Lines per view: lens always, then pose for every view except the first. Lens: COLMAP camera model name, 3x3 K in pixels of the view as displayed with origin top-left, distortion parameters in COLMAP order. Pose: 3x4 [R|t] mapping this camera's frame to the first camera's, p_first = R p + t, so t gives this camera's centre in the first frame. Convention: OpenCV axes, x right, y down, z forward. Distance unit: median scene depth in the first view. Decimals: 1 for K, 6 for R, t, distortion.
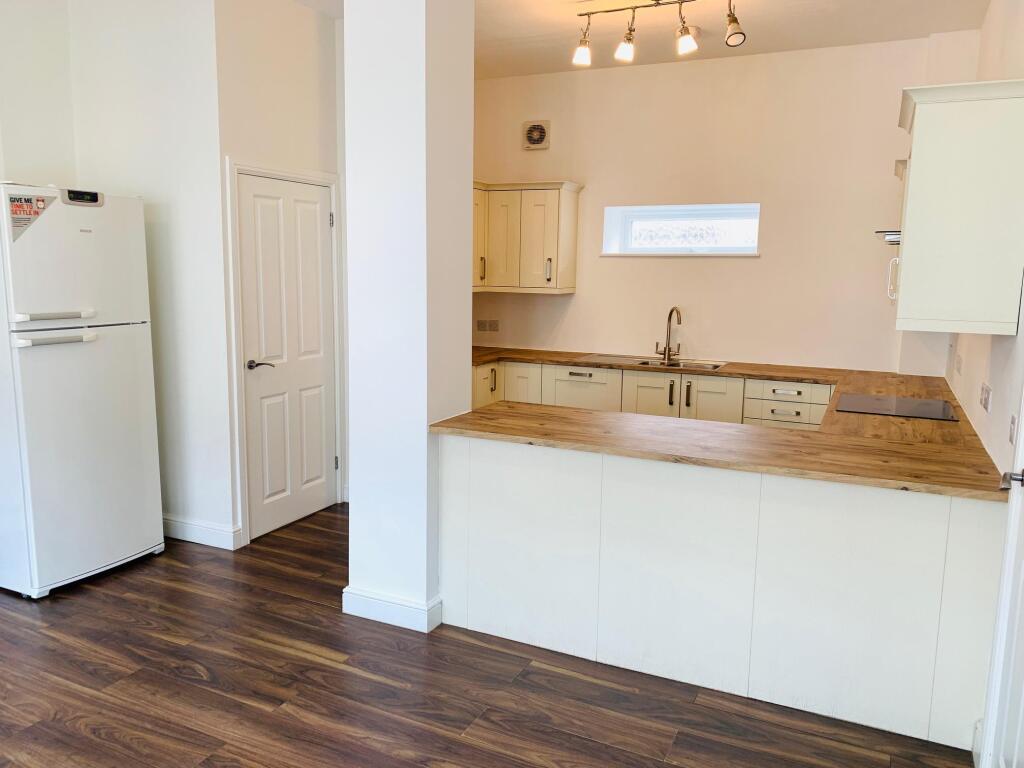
lens RADIAL K [[782.7, 0, 512.0], [0, 782.7, 384.0], [0, 0, 1]] dist [0.030721, -0.008565]
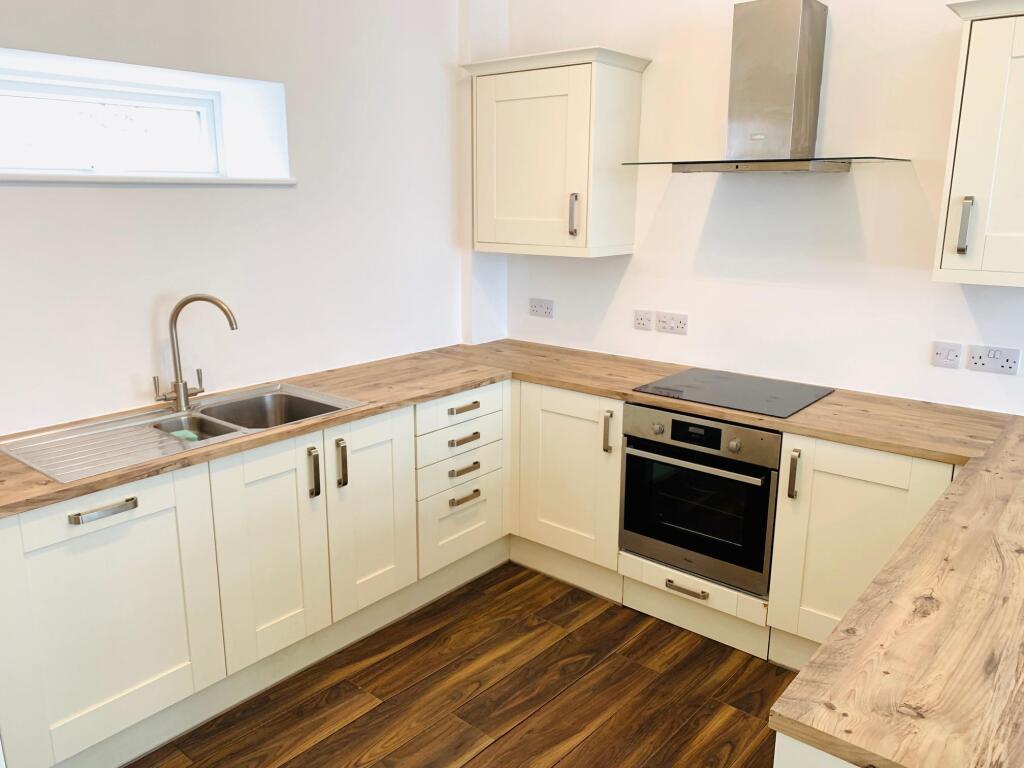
lens RADIAL K [[772.4, 0, 512.0], [0, 772.4, 384.0], [0, 0, 1]] dist [-0.002309, -0.004576]
pose [[0.238378, -0.246296, 0.939422, -0.315777], [0.148596, 0.965167, 0.215340, -0.196669], [-0.959737, 0.088262, 0.266673, 1.169467]]
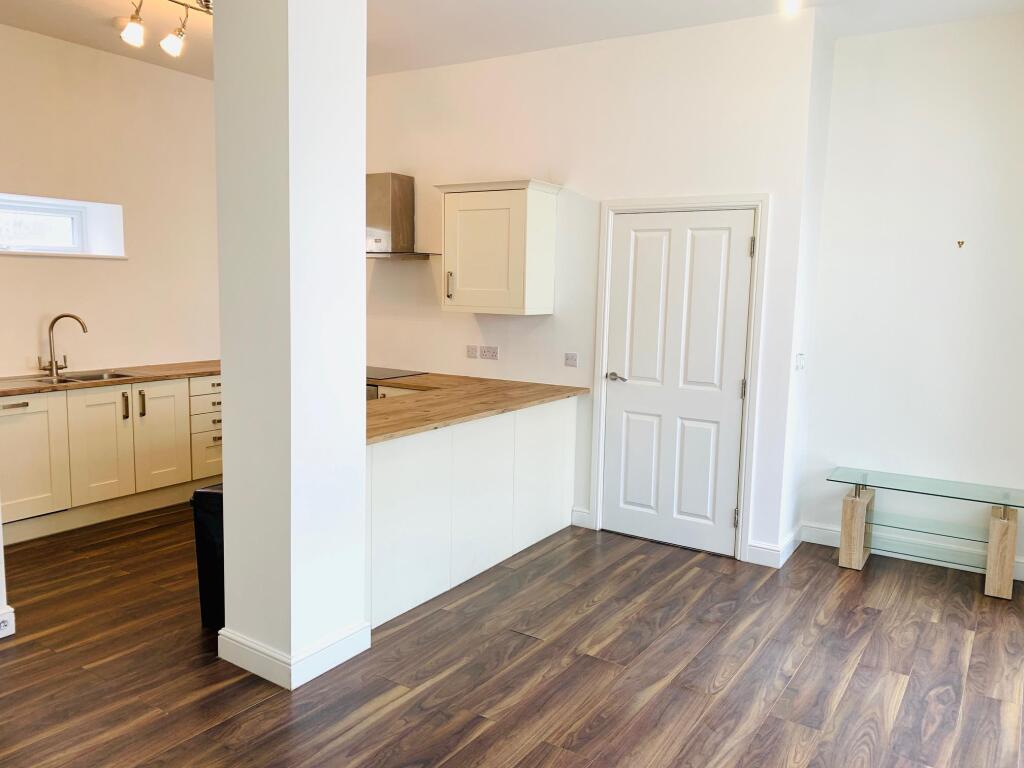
lens RADIAL K [[786.9, 0, 512.0], [0, 786.9, 384.0], [0, 0, 1]] dist [-0.004847, -0.000571]
pose [[0.118632, -0.137158, 0.983420, -1.016219], [0.130142, 0.984018, 0.121542, -0.104616], [-0.984373, 0.113566, 0.134586, 0.658608]]
